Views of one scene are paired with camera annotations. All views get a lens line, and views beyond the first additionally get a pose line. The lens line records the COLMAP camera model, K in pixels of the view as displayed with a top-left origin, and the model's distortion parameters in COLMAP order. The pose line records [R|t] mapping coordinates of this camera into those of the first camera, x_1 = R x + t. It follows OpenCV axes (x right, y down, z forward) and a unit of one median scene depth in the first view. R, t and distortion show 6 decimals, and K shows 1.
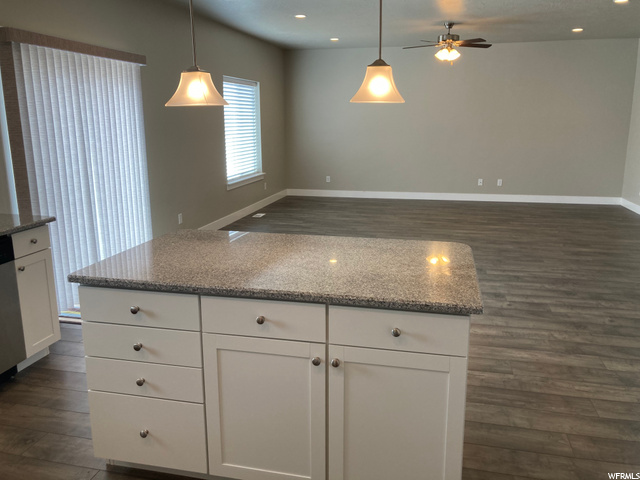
lens RADIAL K [[527.2, 0, 321.5], [0, 527.2, 232.1], [0, 0, 1]] dist [0.012791, -0.004801]
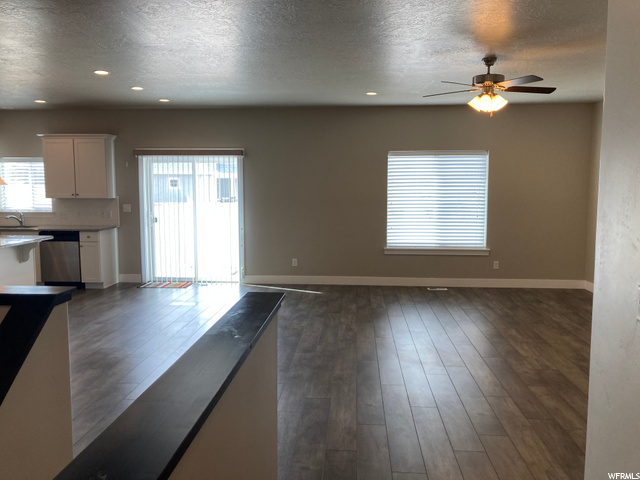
lens RADIAL K [[527.2, 0, 321.5], [0, 527.2, 232.1], [0, 0, 1]] dist [0.012791, -0.004801]
pose [[0.154176, 0.097888, -0.983182, 0.900000], [-0.210752, 0.975438, 0.064068, -0.171407], [0.965305, 0.197330, 0.171019, 0.707065]]
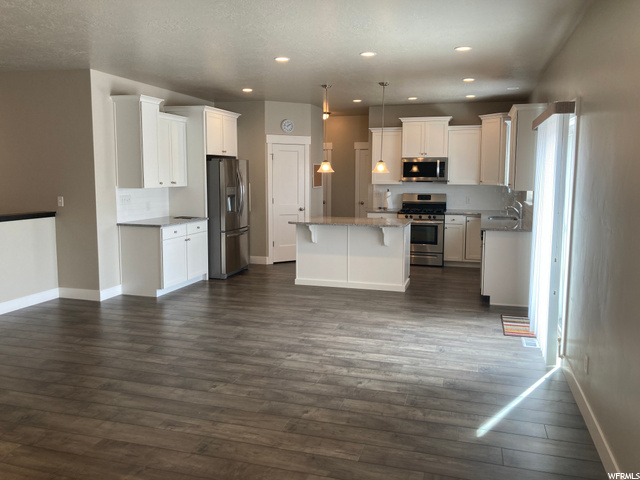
lens RADIAL K [[527.2, 0, 321.5], [0, 527.2, 232.1], [0, 0, 1]] dist [0.012791, -0.004801]
pose [[-0.997554, -0.003868, 0.069787, -0.029105], [0.018691, 0.947339, 0.319687, -0.285834], [-0.067349, 0.320209, -0.944950, 1.284680]]
